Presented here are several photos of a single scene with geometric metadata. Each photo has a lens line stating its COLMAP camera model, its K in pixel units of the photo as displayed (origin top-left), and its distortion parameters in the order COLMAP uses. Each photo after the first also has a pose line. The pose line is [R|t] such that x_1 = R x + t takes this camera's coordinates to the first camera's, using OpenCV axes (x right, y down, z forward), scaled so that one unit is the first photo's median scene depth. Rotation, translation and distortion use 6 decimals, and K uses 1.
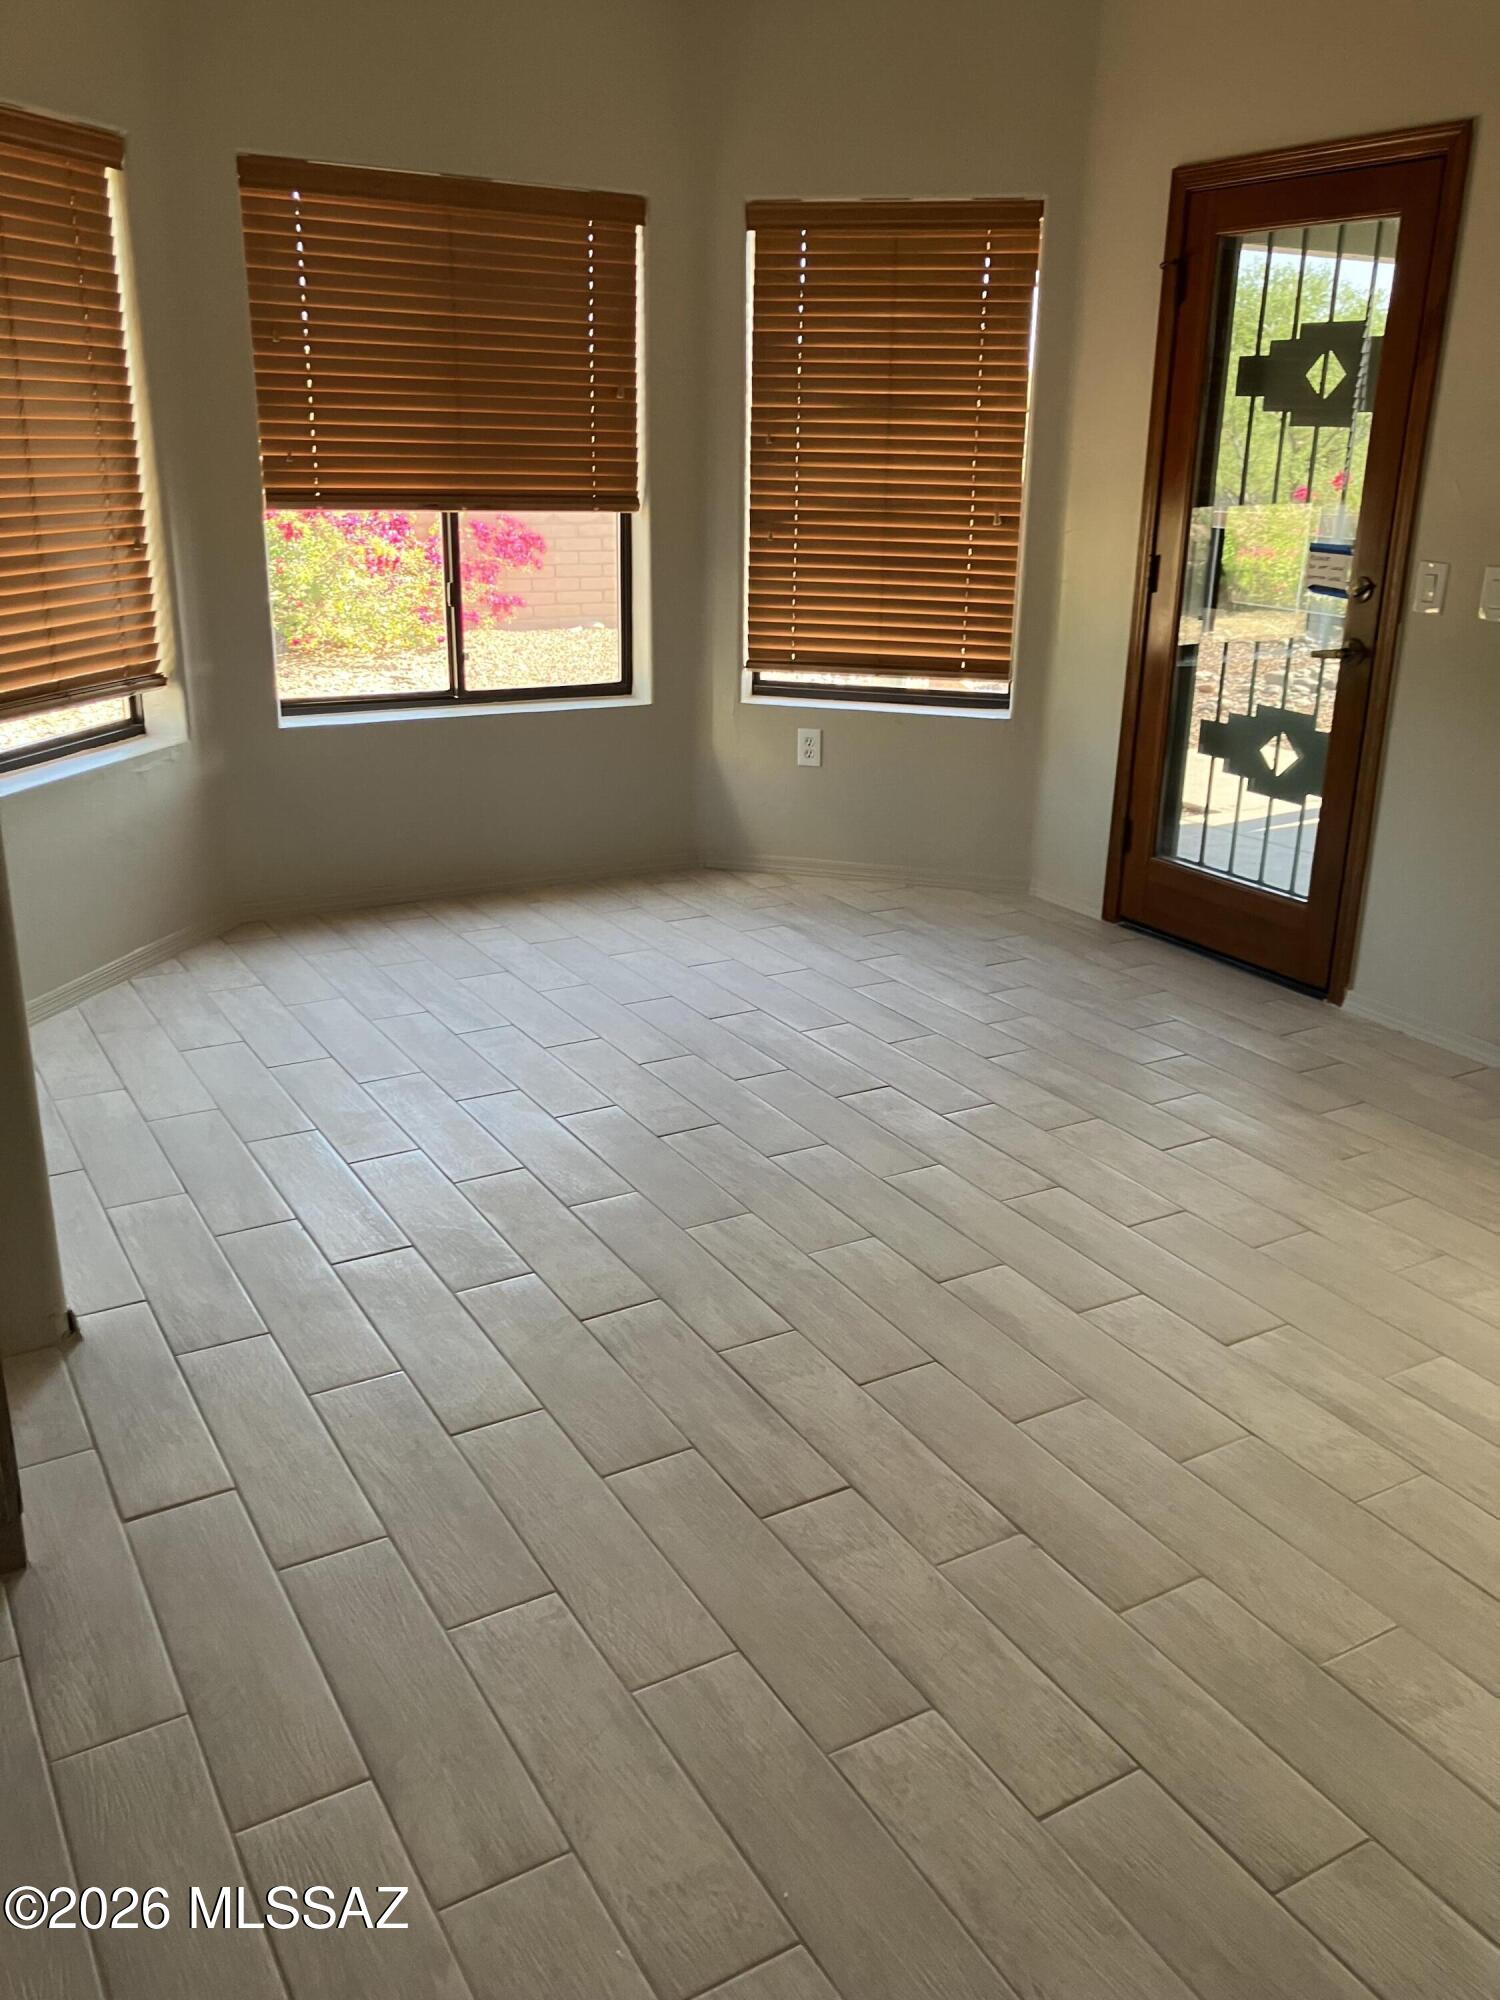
lens RADIAL K [[1648.0, 0, 783.7], [0, 1648.0, 967.9], [0, 0, 1]] dist [0.027893, -0.033972]
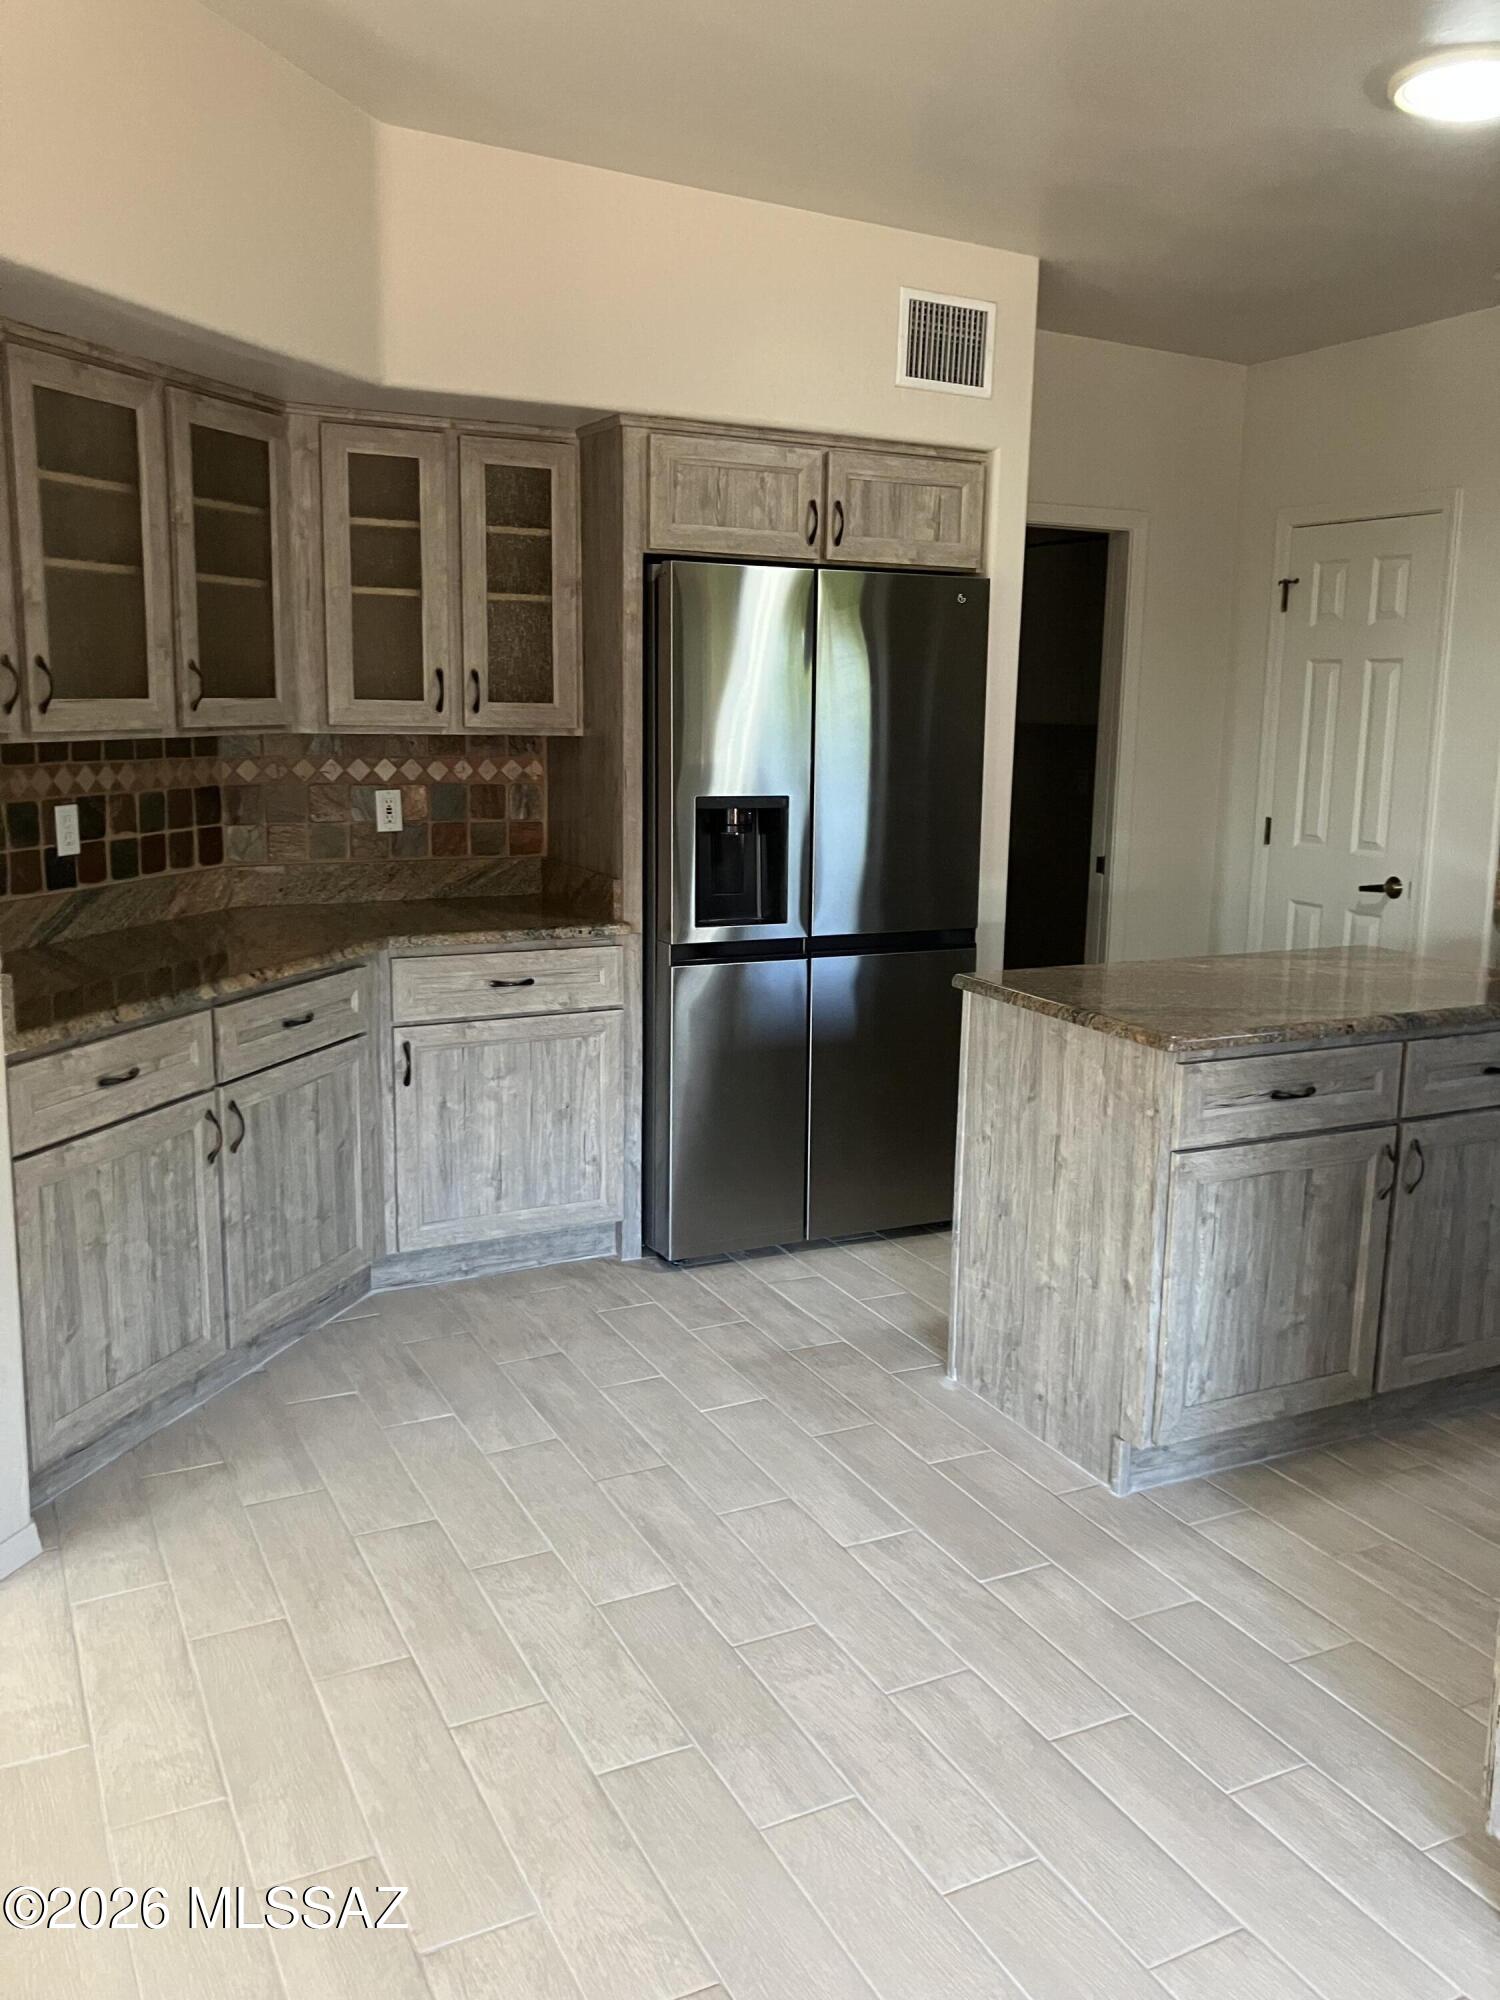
lens RADIAL K [[1648.0, 0, 765.3], [0, 1648.0, 949.9], [0, 0, 1]] dist [0.027893, -0.033972]
pose [[-0.997324, -0.044108, 0.058303, -0.030090], [-0.011528, 0.882394, 0.470369, -0.261049], [-0.072193, 0.468438, -0.880542, 0.759740]]
